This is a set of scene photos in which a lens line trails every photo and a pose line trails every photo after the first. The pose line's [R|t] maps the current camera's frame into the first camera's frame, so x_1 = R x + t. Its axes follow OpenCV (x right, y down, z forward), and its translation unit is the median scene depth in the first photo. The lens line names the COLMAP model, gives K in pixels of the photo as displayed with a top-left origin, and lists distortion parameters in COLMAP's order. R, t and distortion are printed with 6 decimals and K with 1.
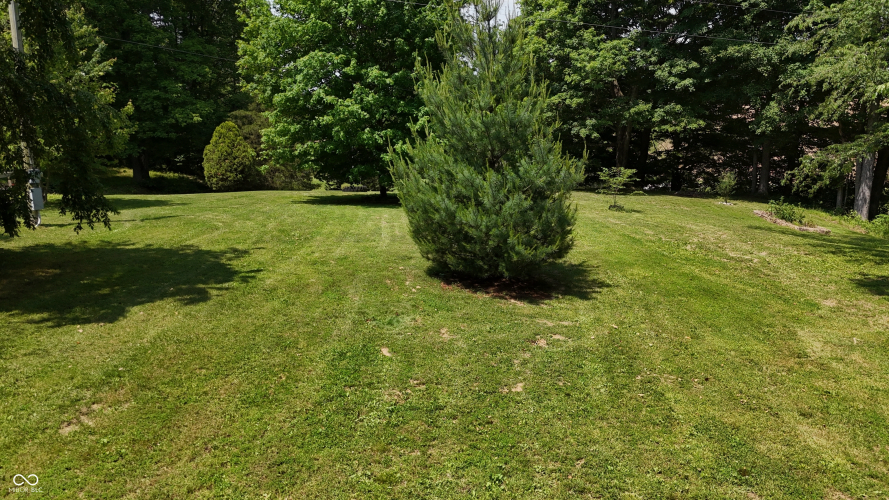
lens RADIAL K [[661.3, 0, 444.3], [0, 661.3, 252.1], [0, 0, 1]] dist [0.084270, -0.079241]
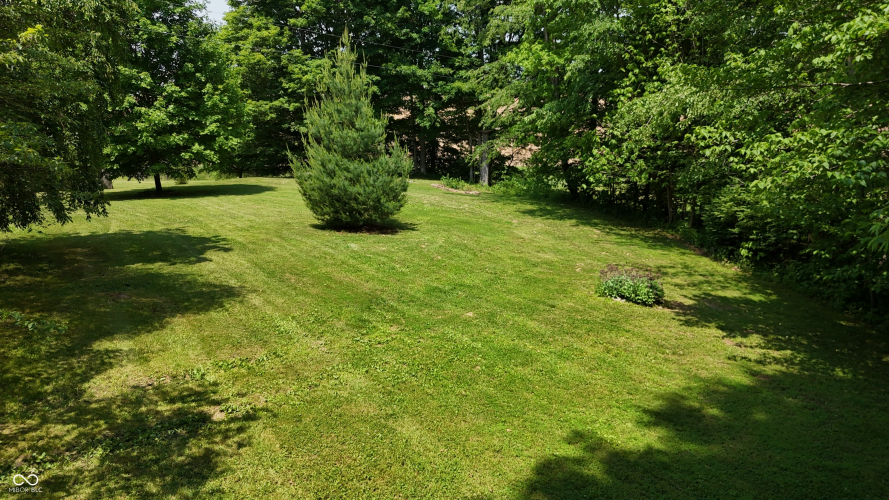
lens RADIAL K [[661.3, 0, 445.4], [0, 661.3, 249.2], [0, 0, 1]] dist [0.084270, -0.079241]
pose [[0.853467, -0.106952, 0.510055, -0.334928], [0.099087, 0.994164, 0.042664, 0.026105], [-0.511641, 0.014128, 0.859083, -0.325756]]
